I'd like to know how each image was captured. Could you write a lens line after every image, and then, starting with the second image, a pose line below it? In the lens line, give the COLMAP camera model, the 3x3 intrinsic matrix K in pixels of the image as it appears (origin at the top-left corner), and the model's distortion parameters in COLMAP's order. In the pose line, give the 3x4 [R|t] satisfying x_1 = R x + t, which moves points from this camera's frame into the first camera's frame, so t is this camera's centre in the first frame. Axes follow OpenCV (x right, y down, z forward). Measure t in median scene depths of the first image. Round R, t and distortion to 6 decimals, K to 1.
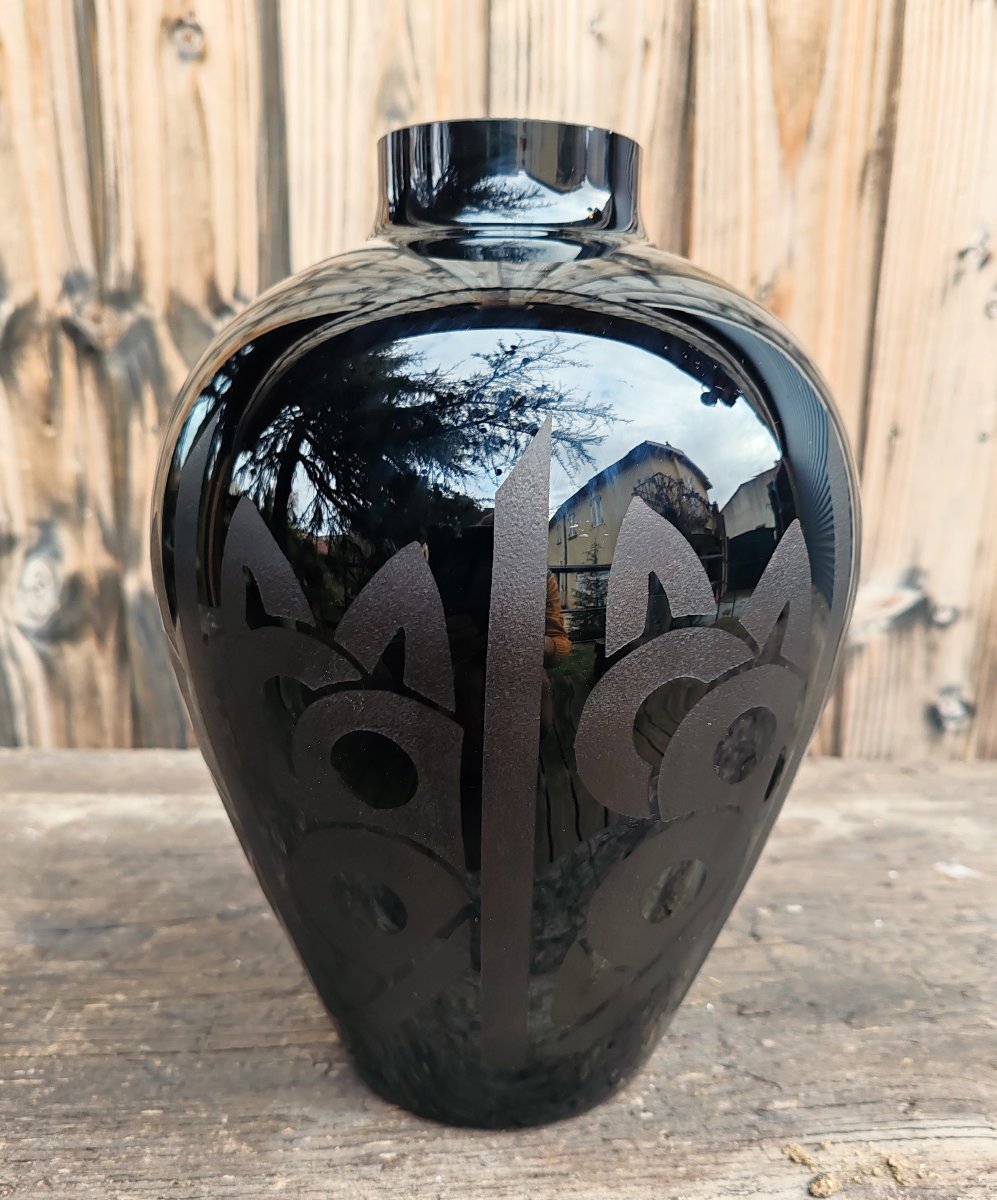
lens RADIAL K [[1013.6, 0, 498.5], [0, 1013.6, 600.0], [0, 0, 1]] dist [0.002268, 0.004418]
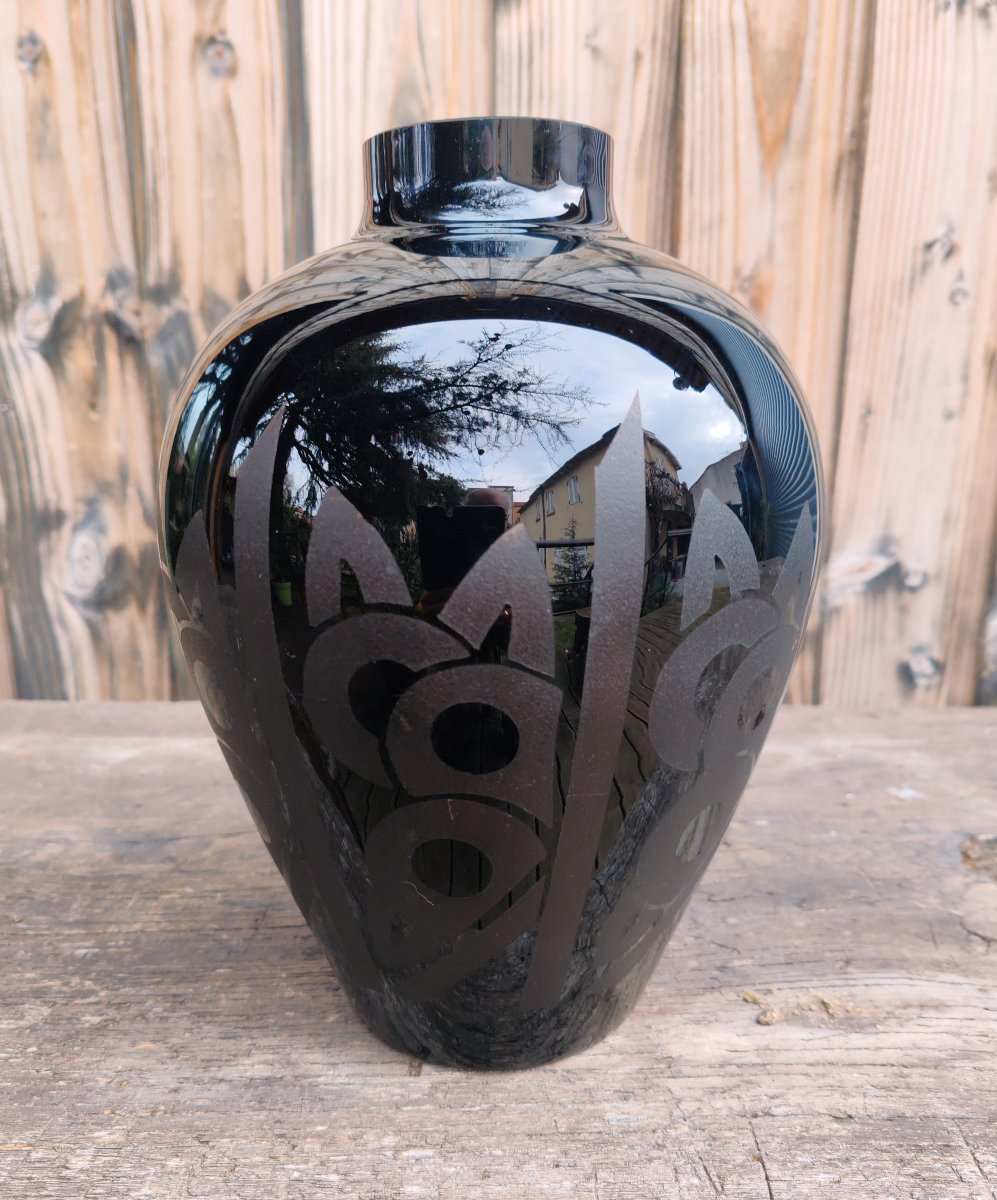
lens RADIAL K [[1029.6, 0, 492.5], [0, 1029.6, 613.4], [0, 0, 1]] dist [0.007345, 0.009278]
pose [[0.999917, -0.004720, -0.012007, -0.000258], [0.004990, 0.999733, 0.022573, 0.036443], [0.011898, -0.022631, 0.999673, -0.172269]]
